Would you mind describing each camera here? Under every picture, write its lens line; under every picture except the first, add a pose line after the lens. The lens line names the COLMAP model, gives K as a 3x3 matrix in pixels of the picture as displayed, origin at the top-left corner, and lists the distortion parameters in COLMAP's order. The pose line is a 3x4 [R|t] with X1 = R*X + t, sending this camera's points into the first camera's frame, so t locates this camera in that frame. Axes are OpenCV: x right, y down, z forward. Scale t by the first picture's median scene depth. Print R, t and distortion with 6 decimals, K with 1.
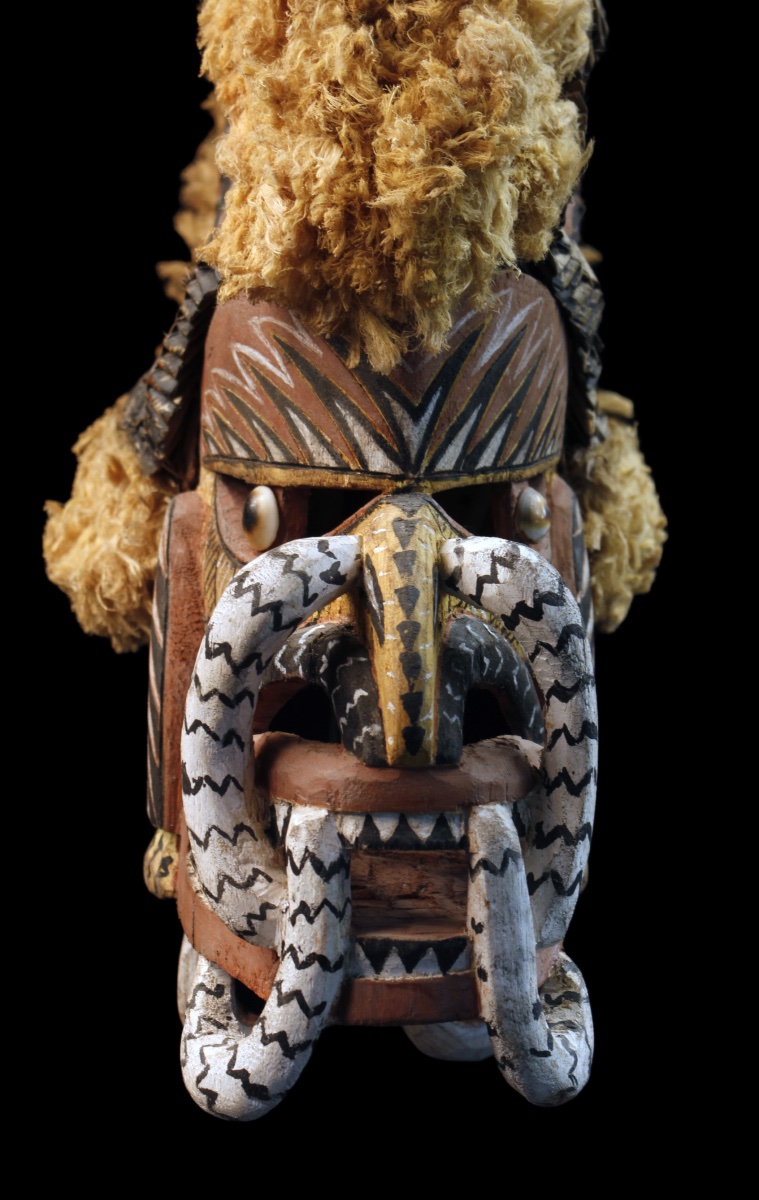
lens RADIAL K [[3069.0, 0, 376.2], [0, 3069.0, 706.0], [0, 0, 1]] dist [0.055811, -0.089855]
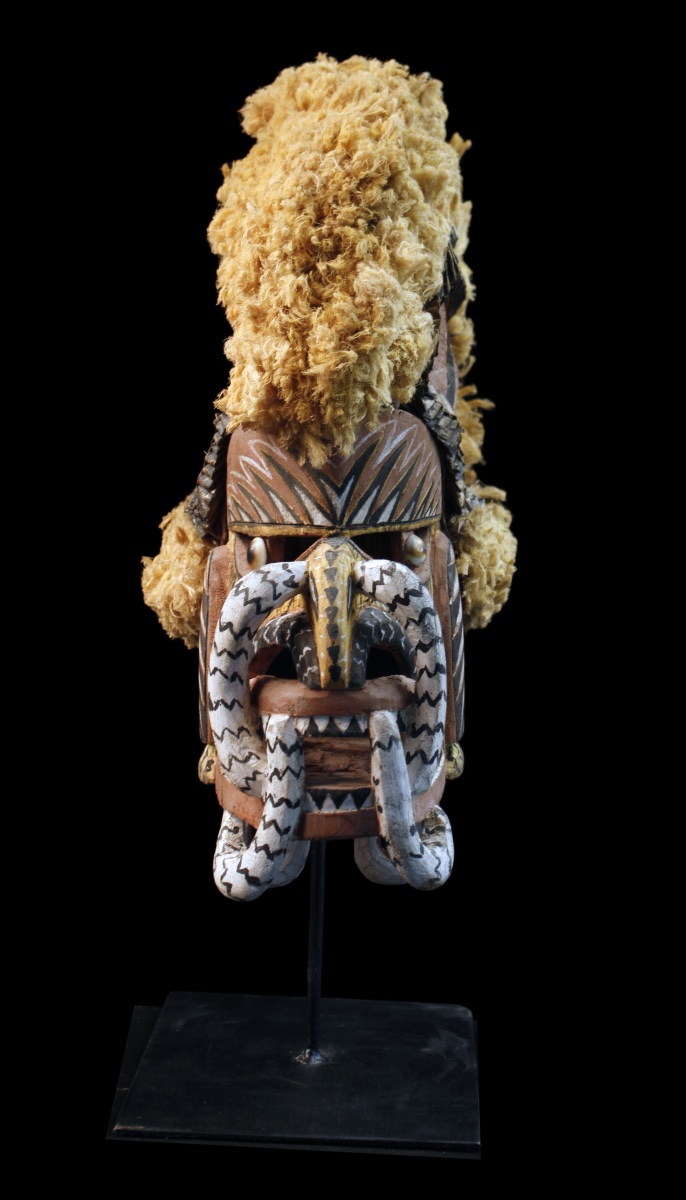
lens RADIAL K [[2502.1, 0, 343.0], [0, 2502.1, 600.0], [0, 0, 1]] dist [0.024405, 0.036912]
pose [[0.997854, -0.022351, -0.061543, 0.102706], [0.017522, 0.996806, -0.077911, 0.078625], [0.063088, 0.076666, 0.995059, -0.419012]]
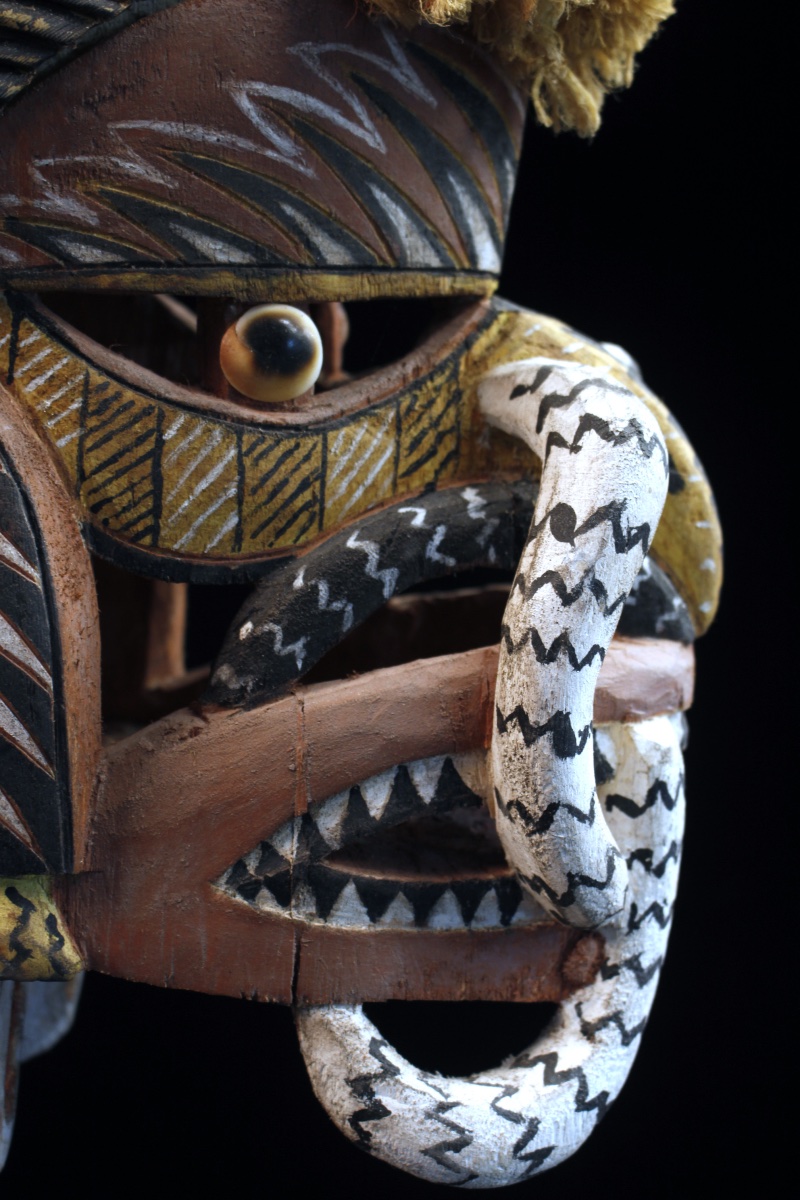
lens RADIAL K [[2047.9, 0, 400.0], [0, 2047.9, 600.0], [0, 0, 1]] dist [-0.052947, -0.071077]
pose [[0.118571, -0.205710, 0.971403, -0.504719], [0.098180, 0.975939, 0.194687, -0.098477], [-0.988080, 0.072288, 0.135915, 0.977876]]
